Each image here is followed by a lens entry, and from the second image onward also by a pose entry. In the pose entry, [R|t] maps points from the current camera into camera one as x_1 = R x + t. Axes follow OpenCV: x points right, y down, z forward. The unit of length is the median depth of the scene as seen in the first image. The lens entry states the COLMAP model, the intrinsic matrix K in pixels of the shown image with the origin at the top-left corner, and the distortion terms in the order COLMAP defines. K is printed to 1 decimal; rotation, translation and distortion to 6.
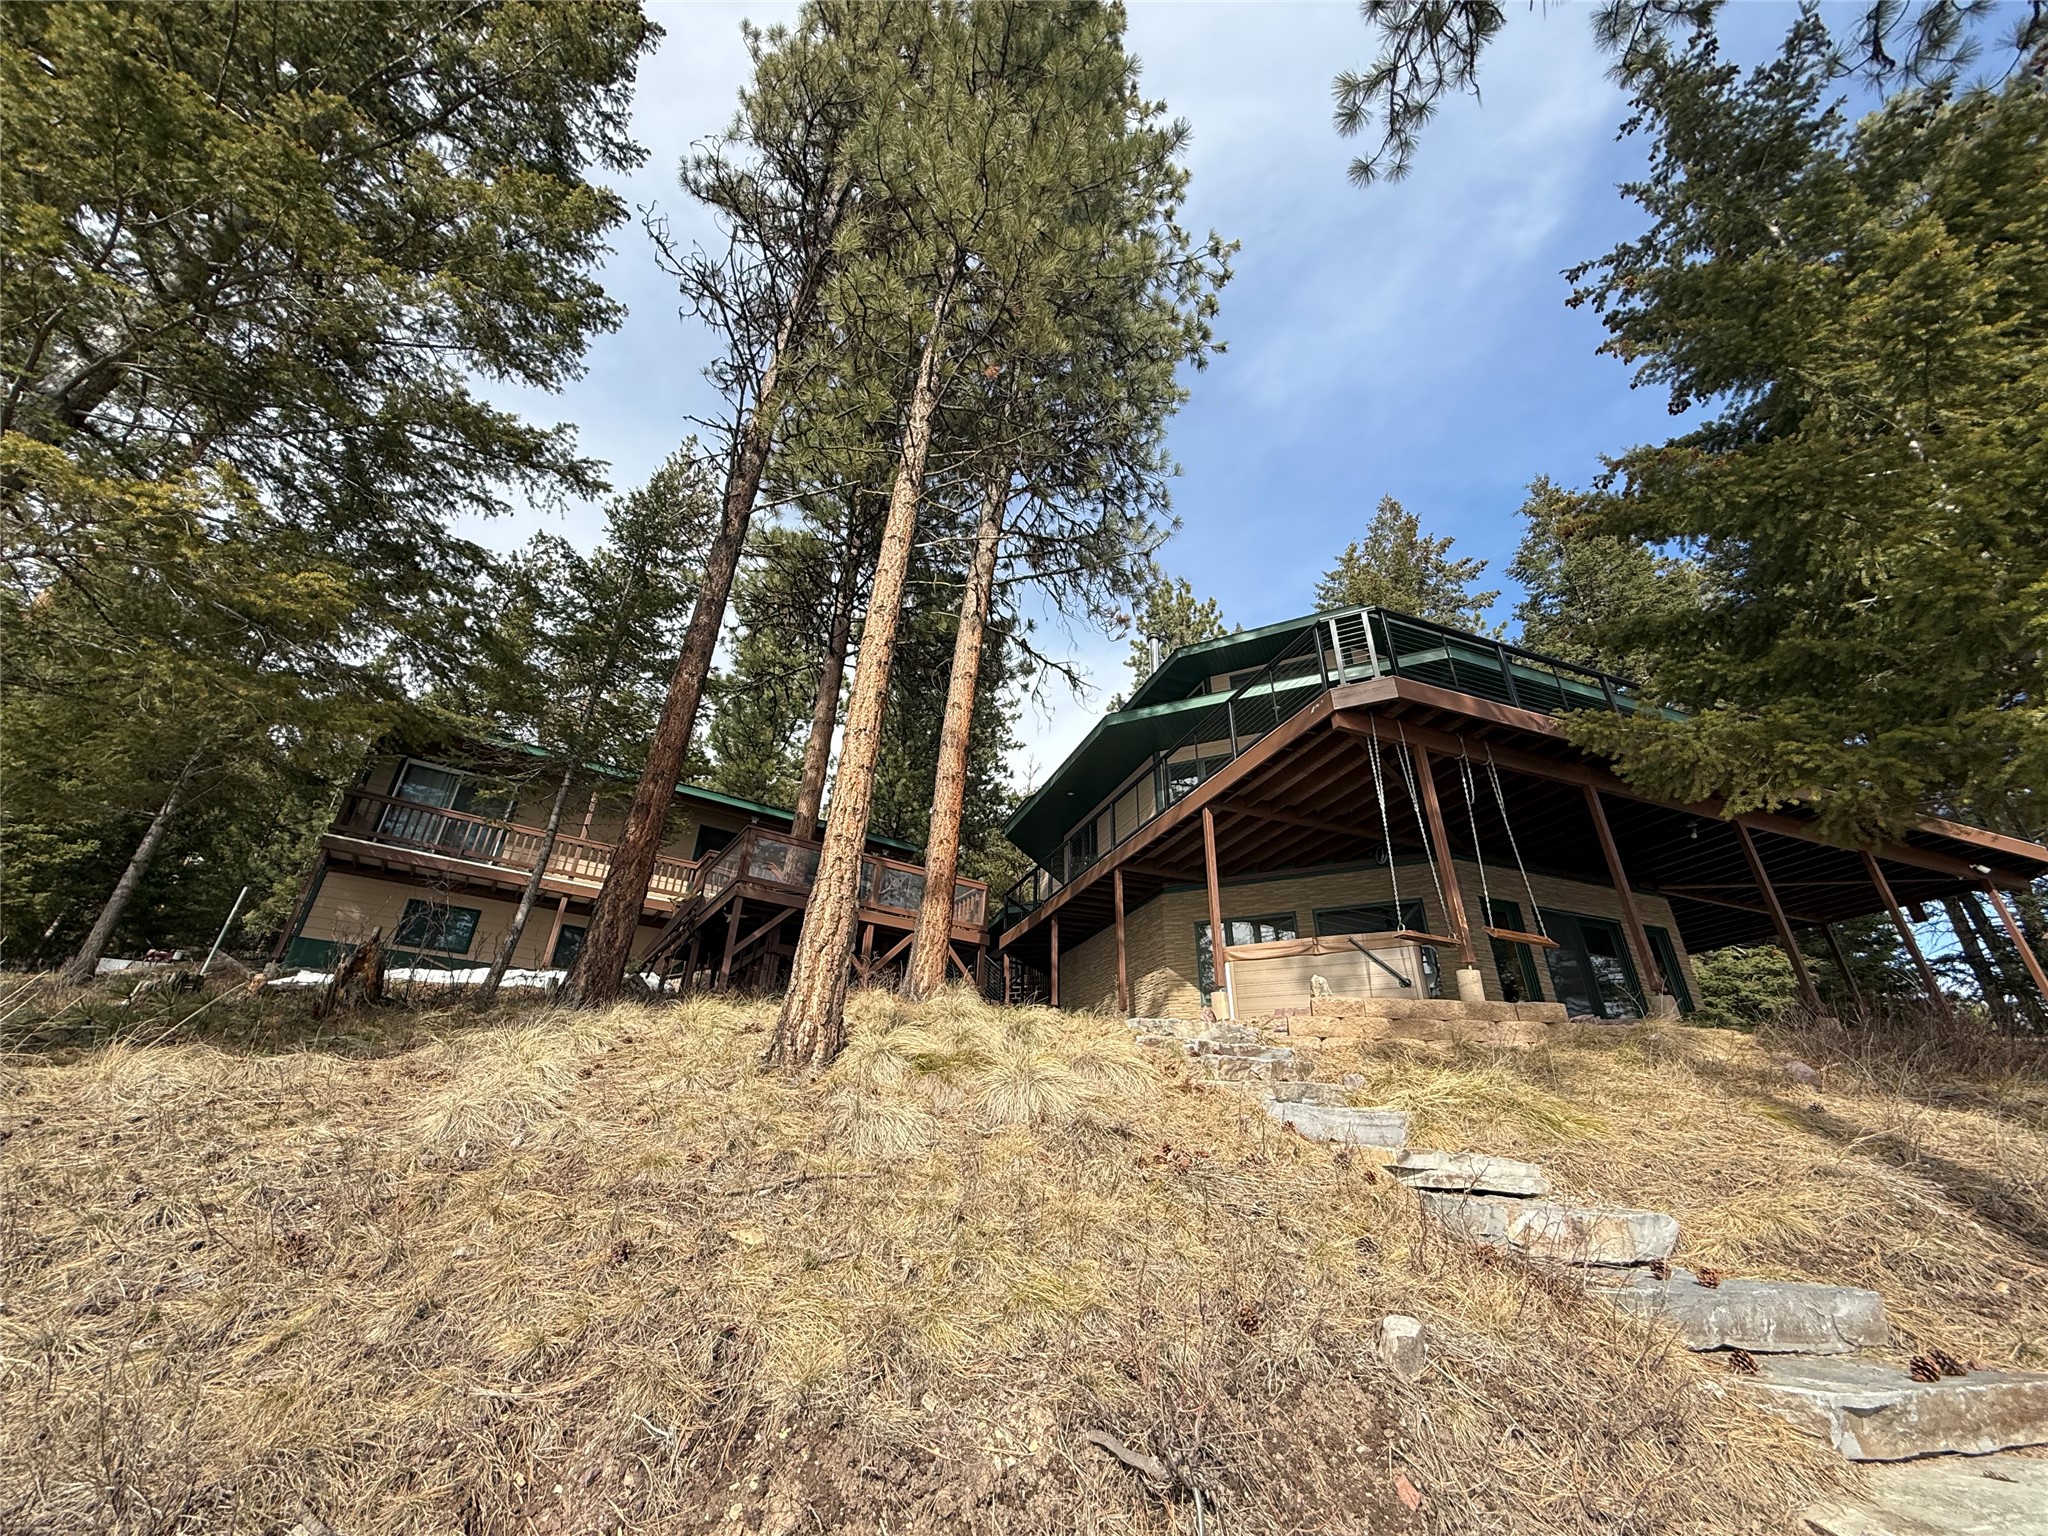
lens RADIAL K [[824.0, 0, 1015.5], [0, 824.0, 761.1], [0, 0, 1]] dist [-0.003046, -0.000165]
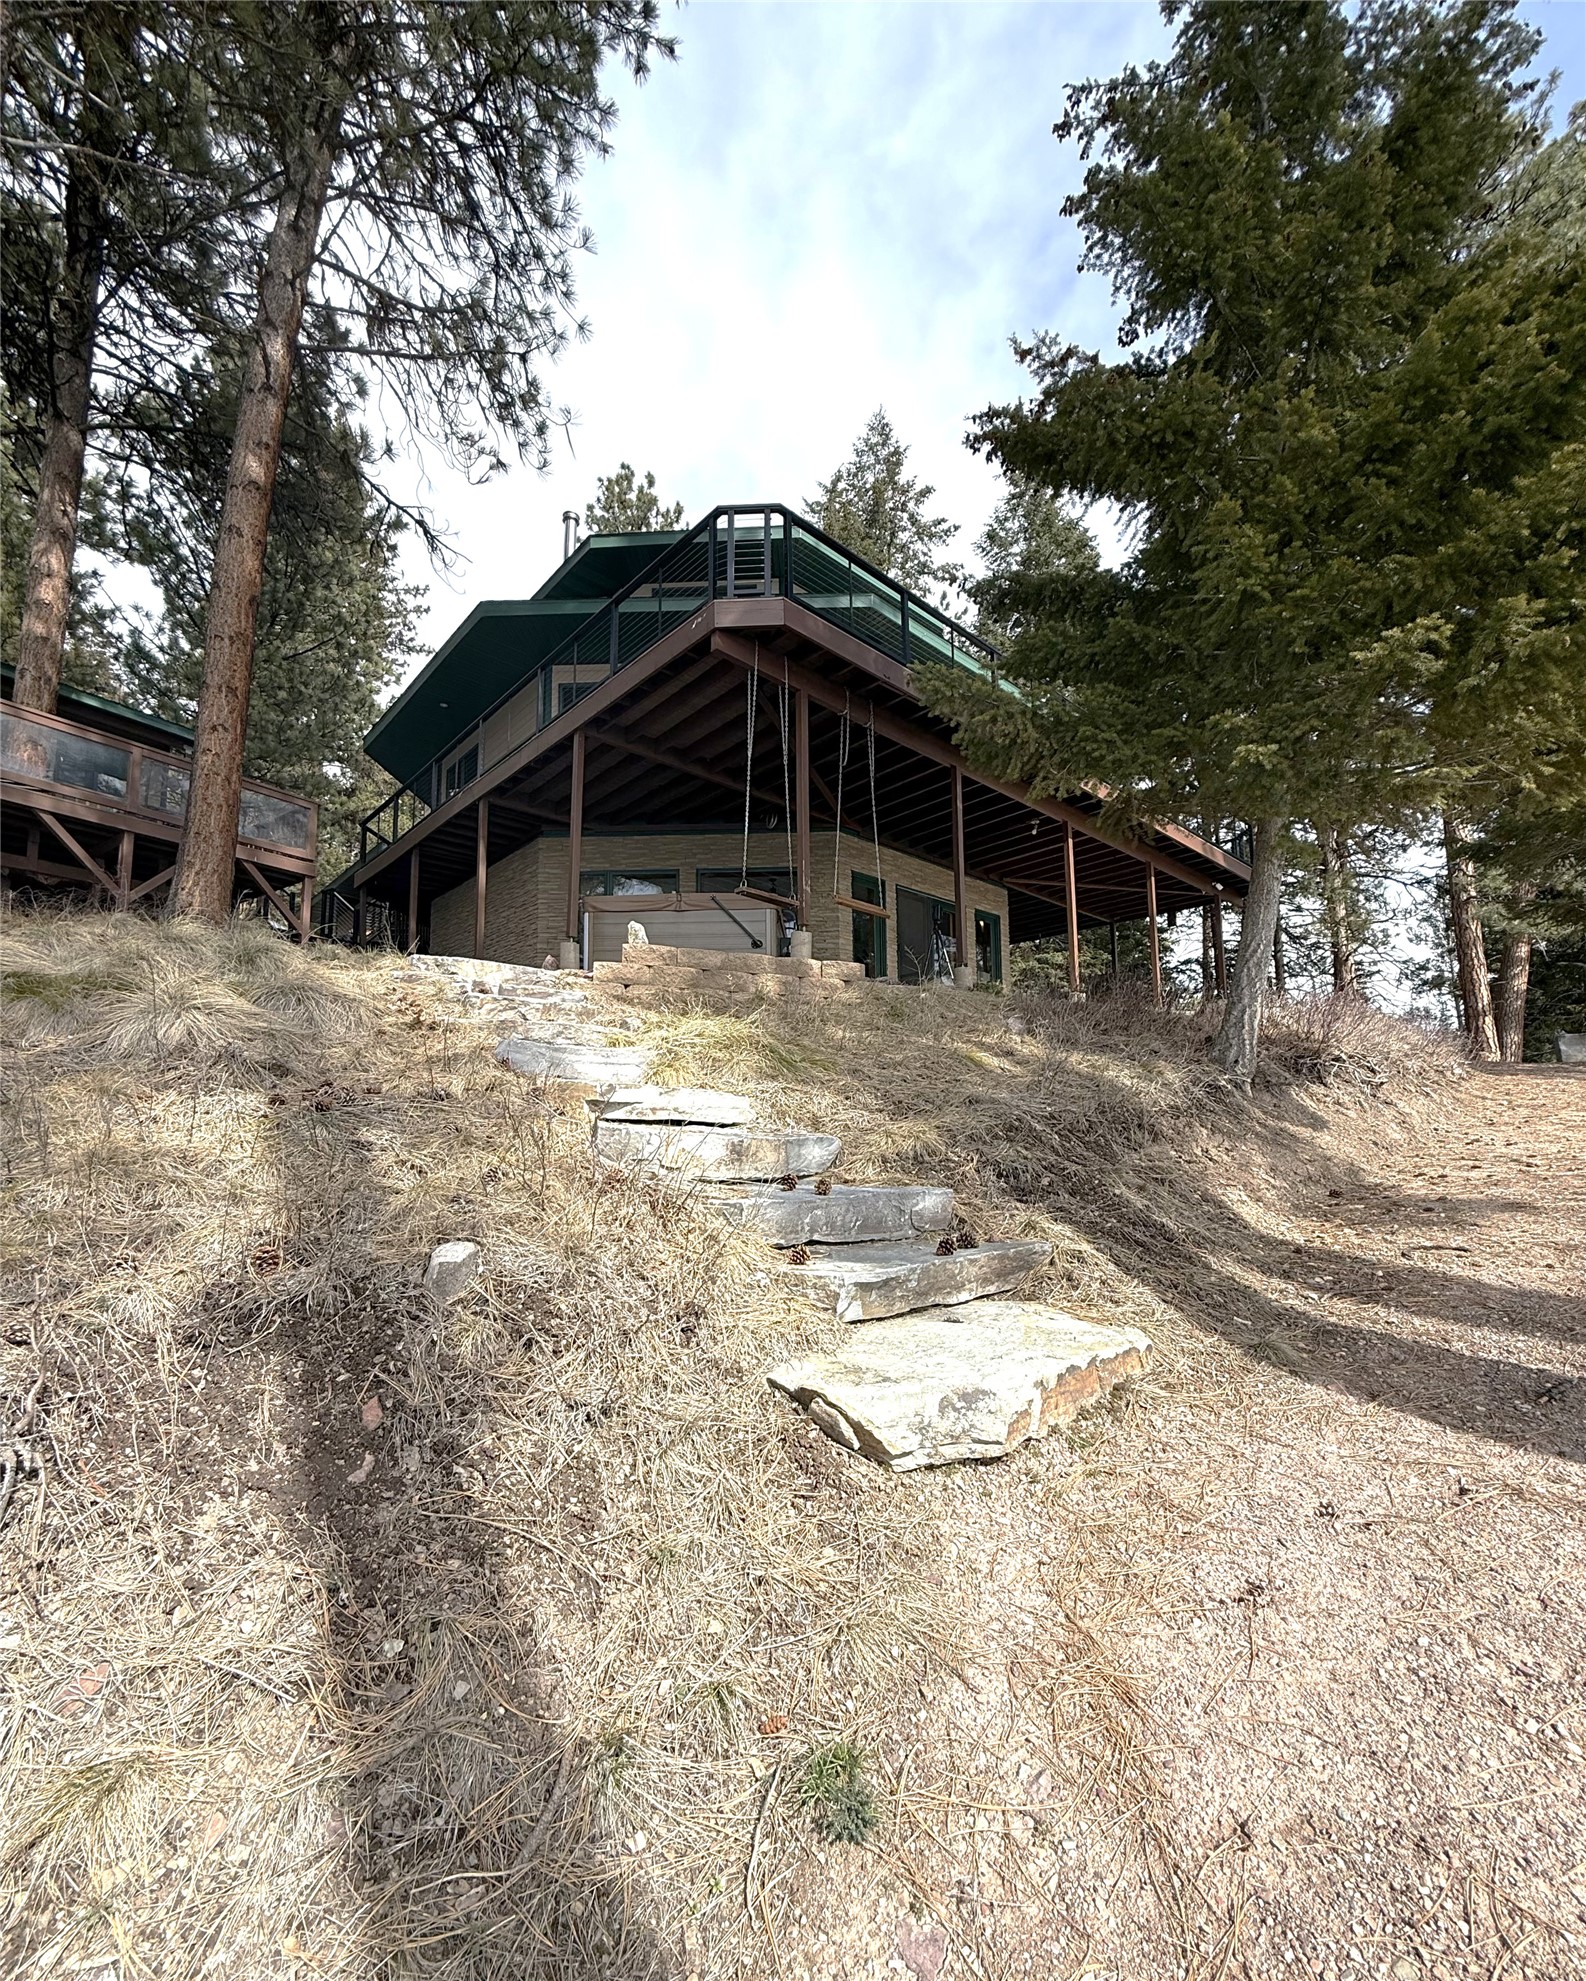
lens RADIAL K [[856.5, 0, 805.0], [0, 856.5, 1059.7], [0, 0, 1]] dist [0.001099, -0.001663]
pose [[0.917331, 0.005035, 0.398093, 0.094614], [-0.155801, 0.924714, 0.347318, 0.022656], [-0.366373, -0.380630, 0.849053, 0.030044]]
